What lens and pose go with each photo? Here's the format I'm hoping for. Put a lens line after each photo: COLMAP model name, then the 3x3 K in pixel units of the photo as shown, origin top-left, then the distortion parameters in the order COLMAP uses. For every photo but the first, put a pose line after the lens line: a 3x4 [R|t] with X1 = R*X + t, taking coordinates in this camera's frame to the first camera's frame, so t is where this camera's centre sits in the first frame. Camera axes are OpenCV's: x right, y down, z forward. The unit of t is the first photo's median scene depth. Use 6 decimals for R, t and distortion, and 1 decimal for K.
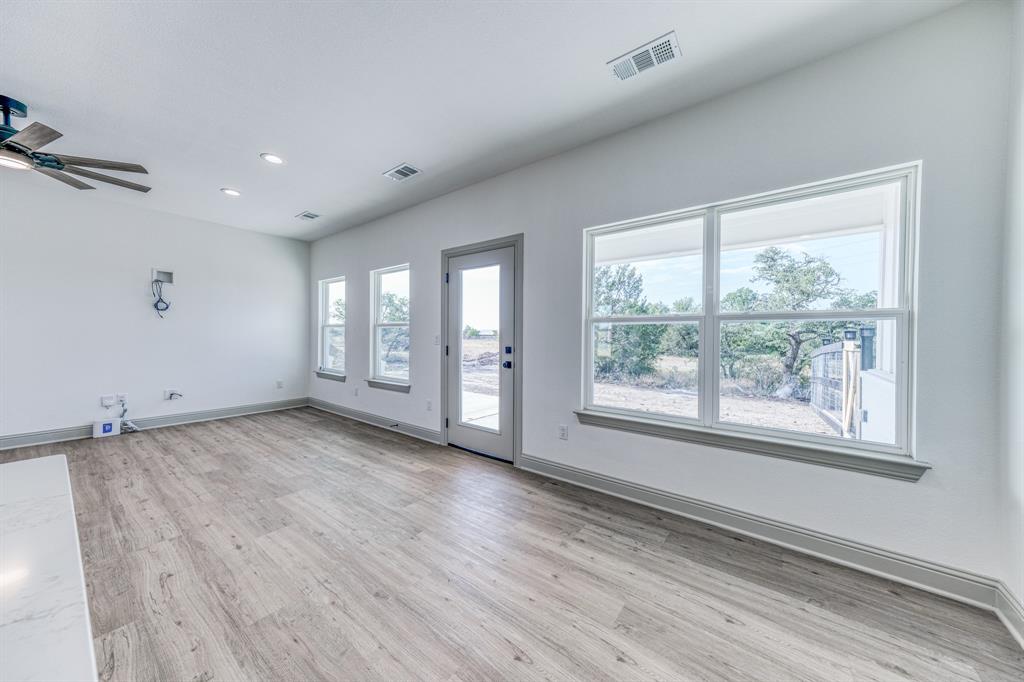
lens RADIAL K [[354.5, 0, 510.5], [0, 354.5, 341.8], [0, 0, 1]] dist [-0.001948, 0.006516]
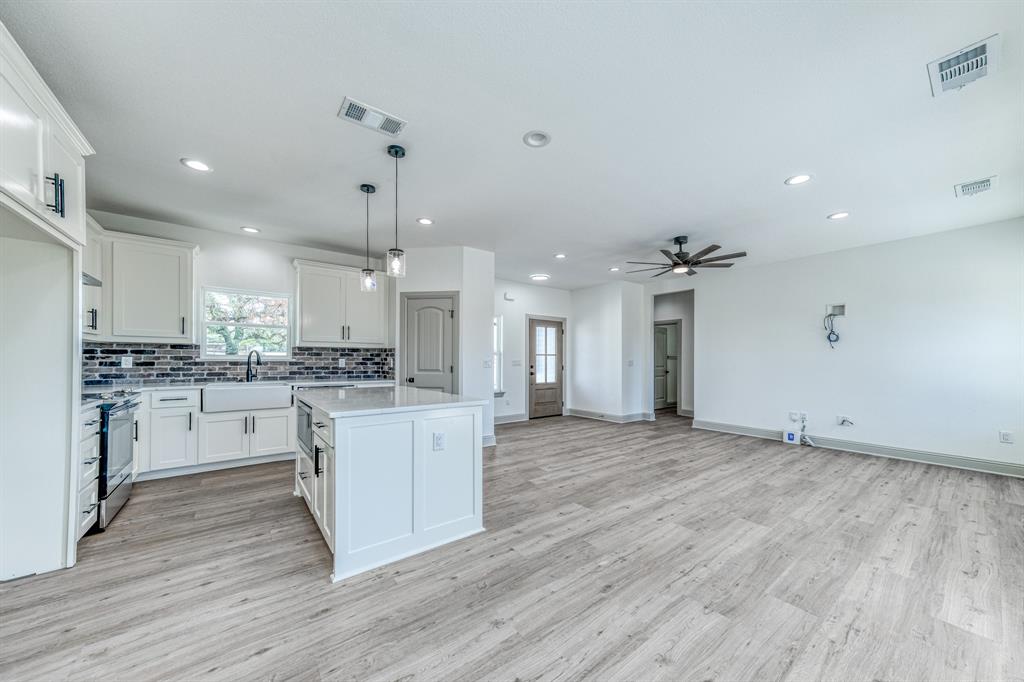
lens RADIAL K [[350.9, 0, 534.1], [0, 350.9, 354.1], [0, 0, 1]] dist [0.010781, 0.000154]
pose [[-0.229502, -0.028963, -0.972877, 0.314056], [-0.023146, 0.999437, -0.024293, -0.002505], [0.973033, 0.016943, -0.230043, 0.395064]]
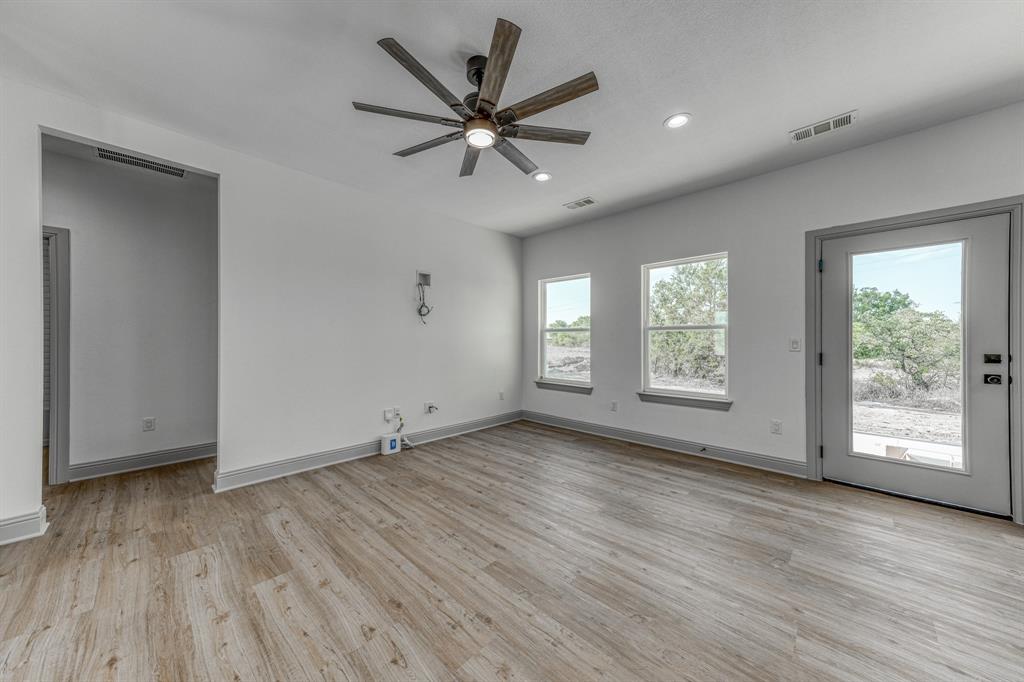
lens RADIAL K [[362.7, 0, 512.0], [0, 362.7, 341.0], [0, 0, 1]] dist [0.000199, 0.000113]
pose [[0.991847, -0.010360, -0.127013, -0.703872], [0.008250, 0.999819, -0.017129, -0.005801], [0.127168, 0.015942, 0.991753, 0.111699]]
